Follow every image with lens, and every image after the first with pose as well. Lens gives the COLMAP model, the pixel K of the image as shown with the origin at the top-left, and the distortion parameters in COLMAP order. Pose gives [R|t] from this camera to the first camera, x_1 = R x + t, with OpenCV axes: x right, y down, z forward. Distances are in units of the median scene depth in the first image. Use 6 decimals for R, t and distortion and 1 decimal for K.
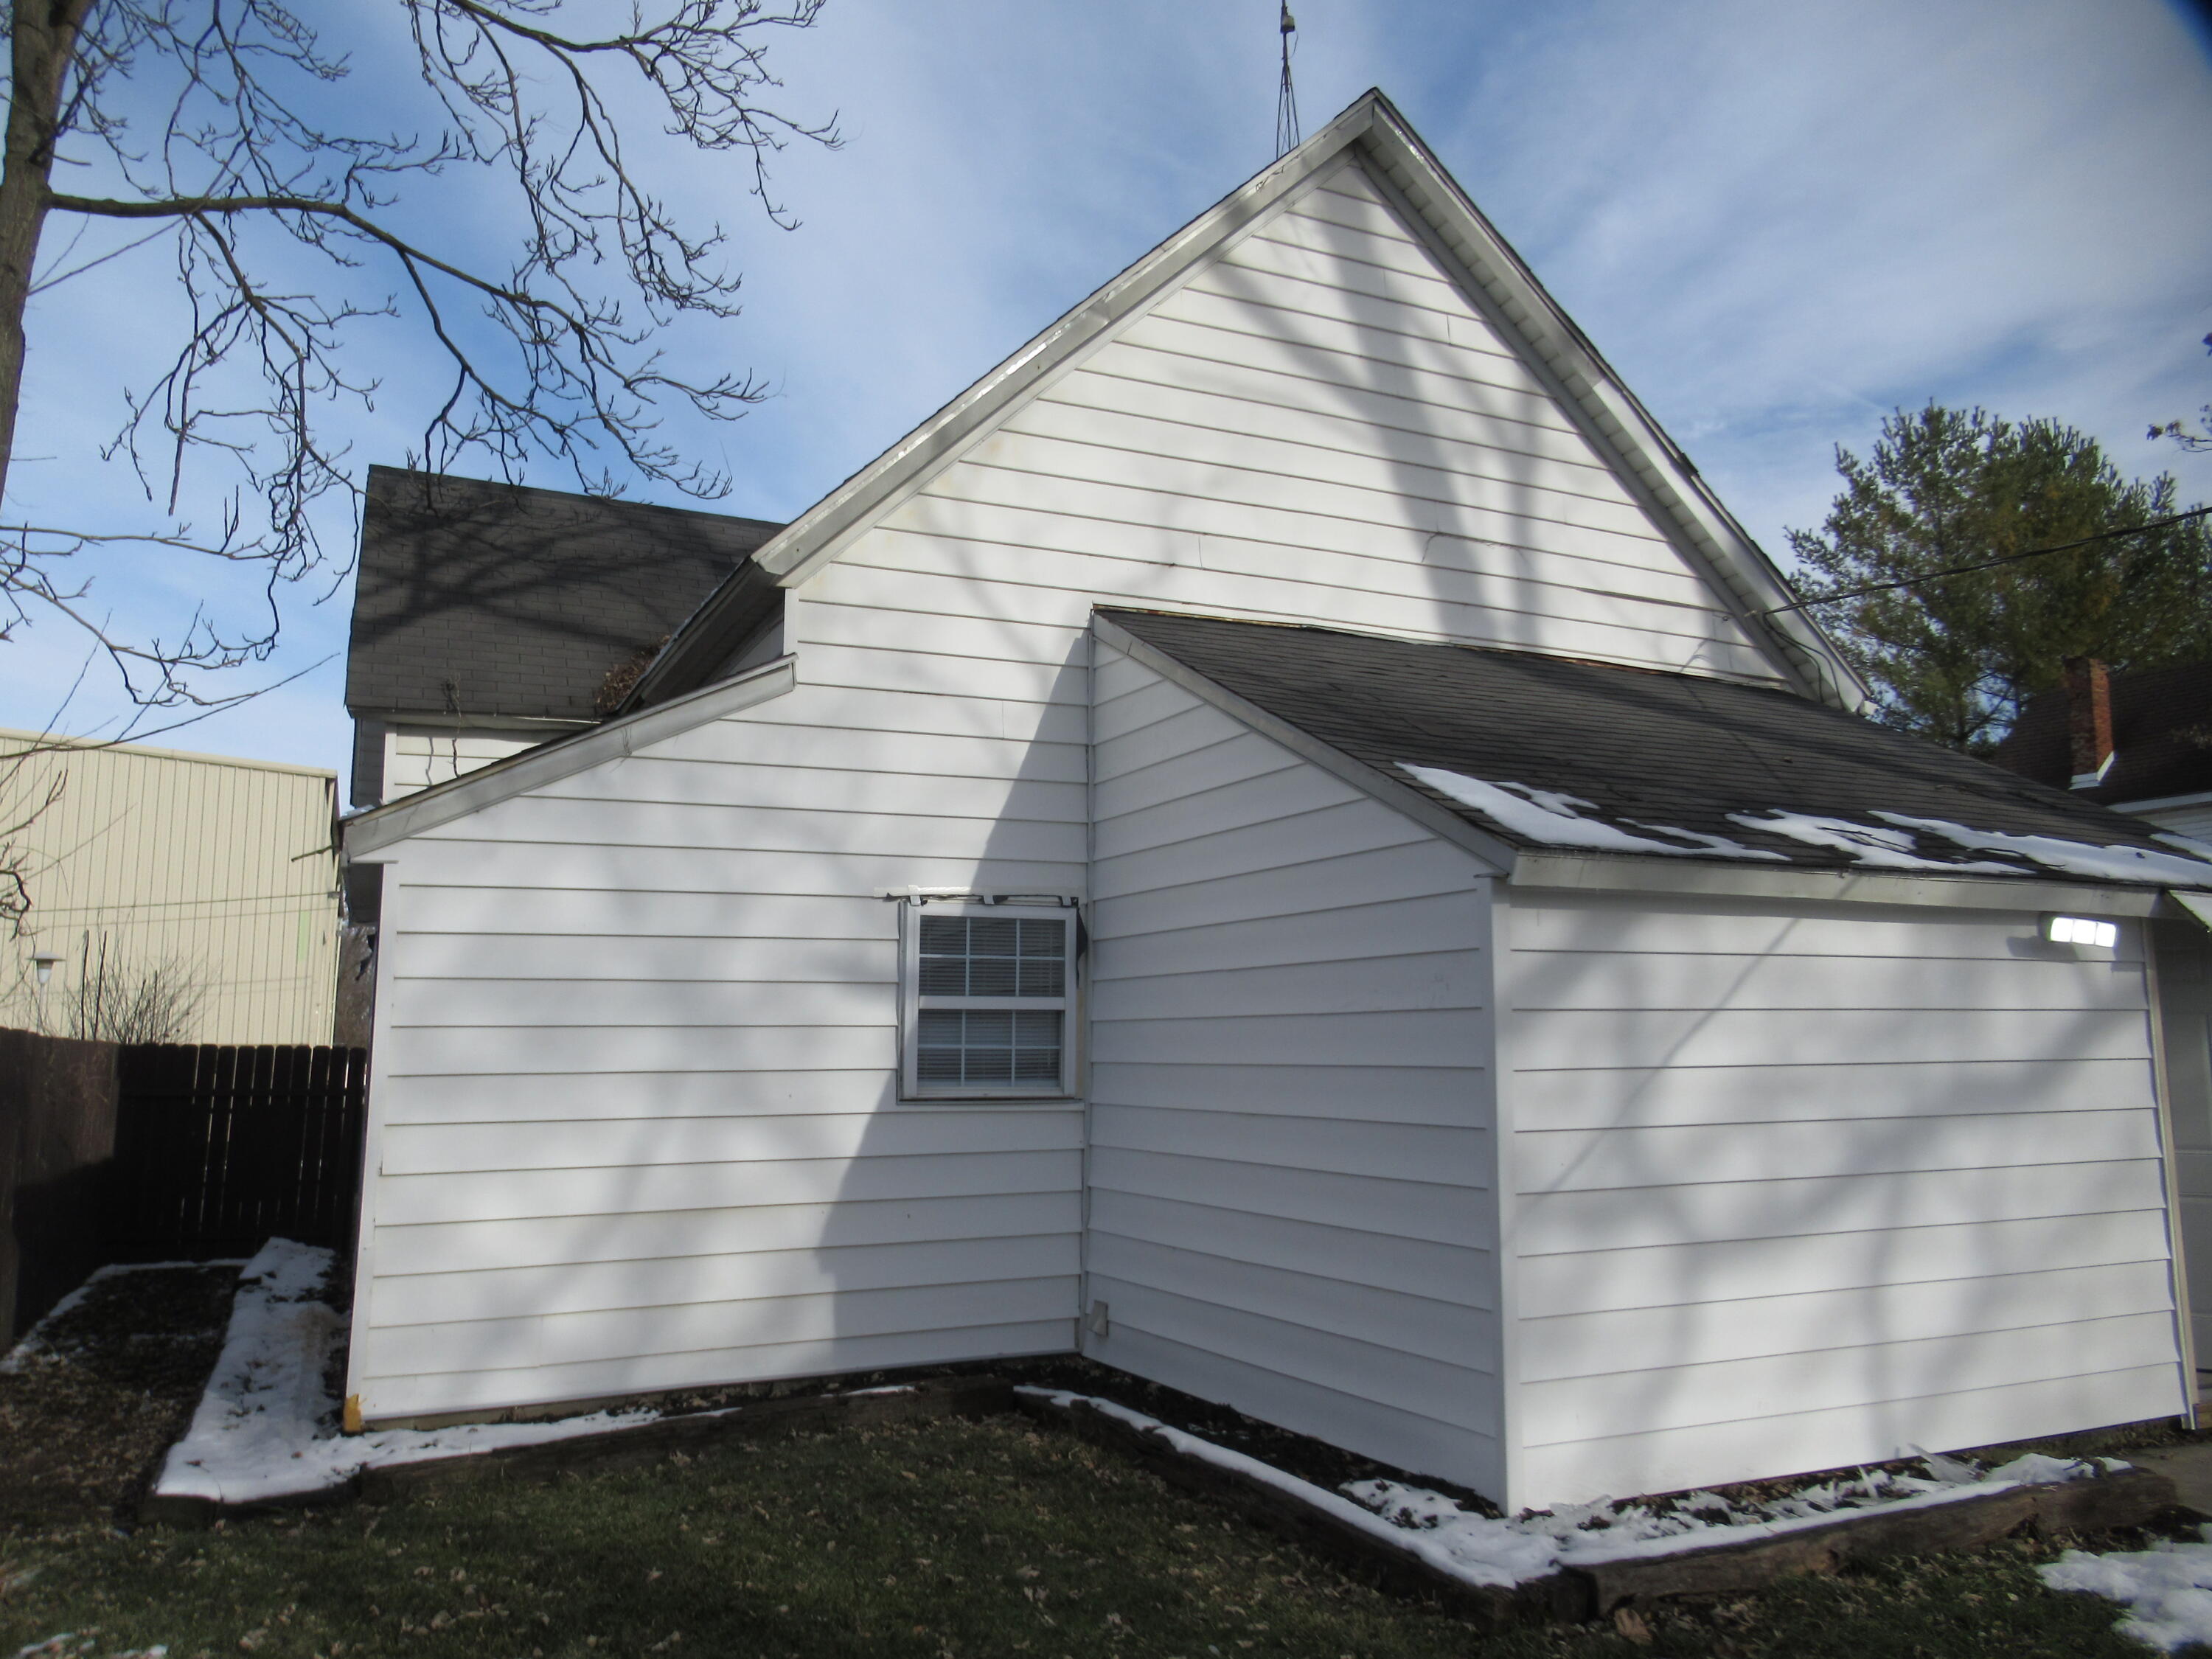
lens RADIAL K [[1669.4, 0, 1106.0], [0, 1669.4, 829.5], [0, 0, 1]] dist [0.003551, 0.007711]
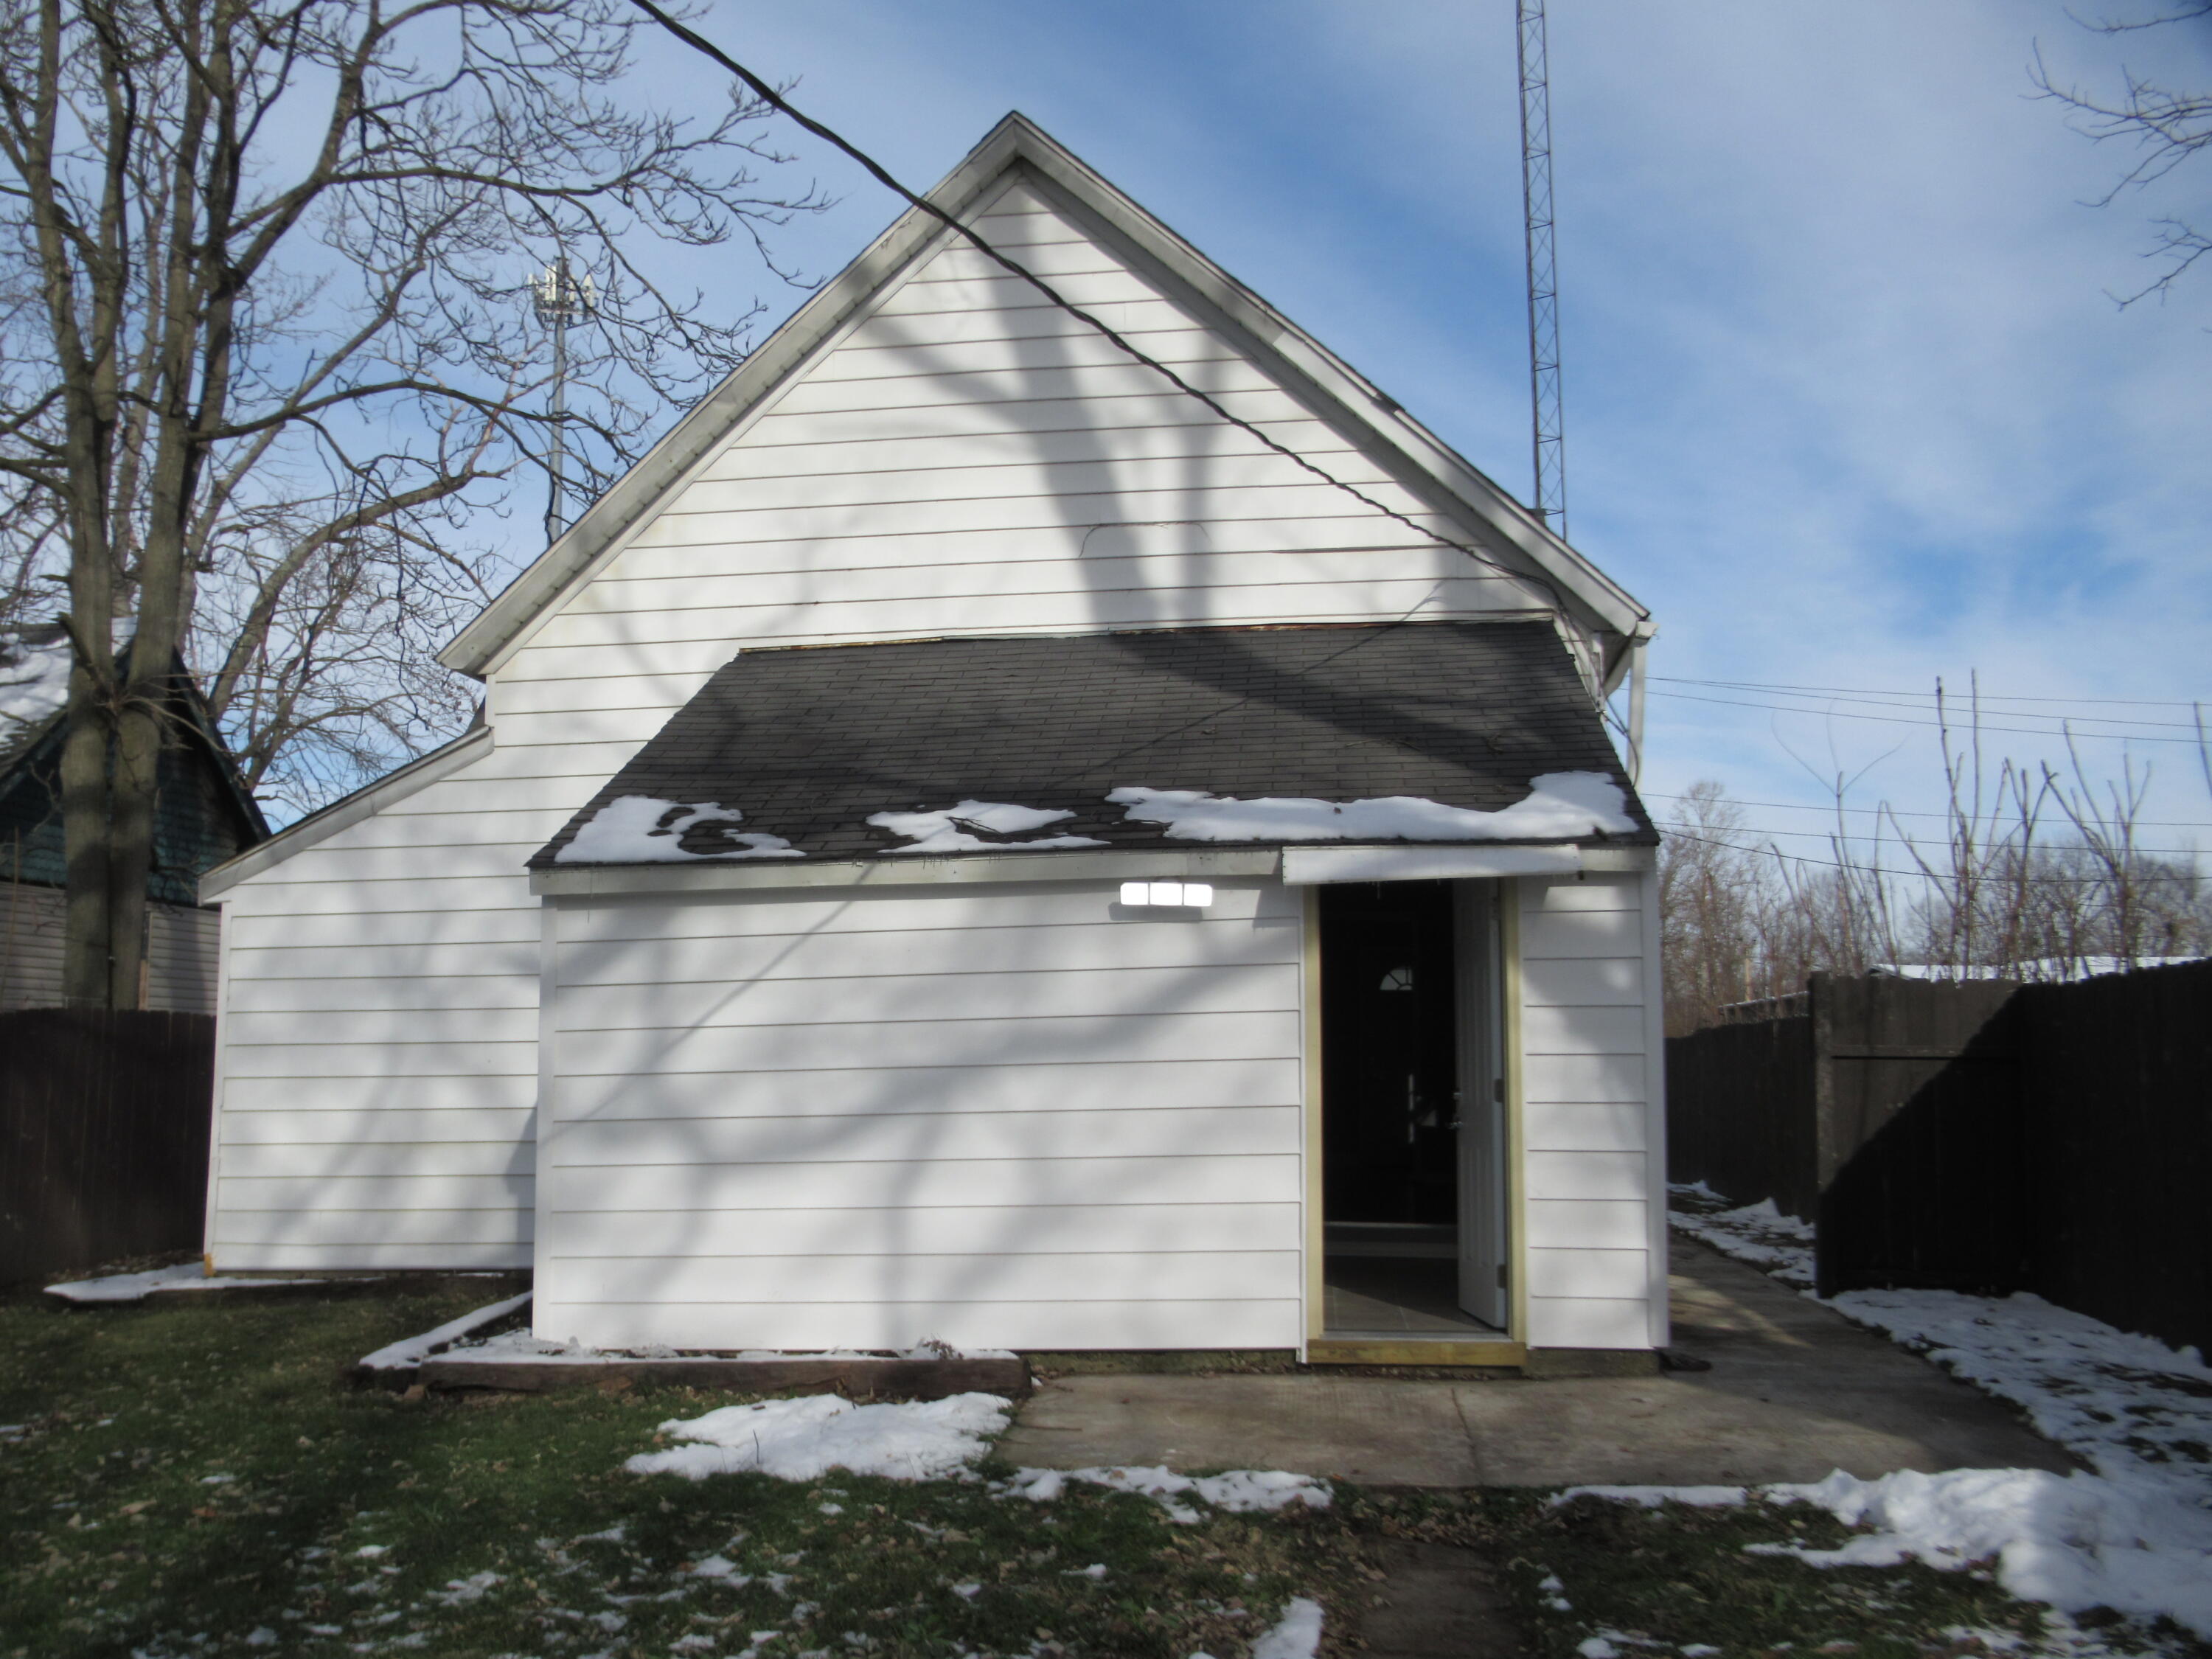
lens RADIAL K [[2183.1, 0, 1106.0], [0, 2183.1, 829.5], [0, 0, 1]] dist [-0.007246, -0.008026]
pose [[0.833513, -0.064756, -0.548692, 1.014335], [0.078446, 0.996917, 0.001512, 0.010341], [0.546903, -0.044303, 0.836023, -0.147751]]
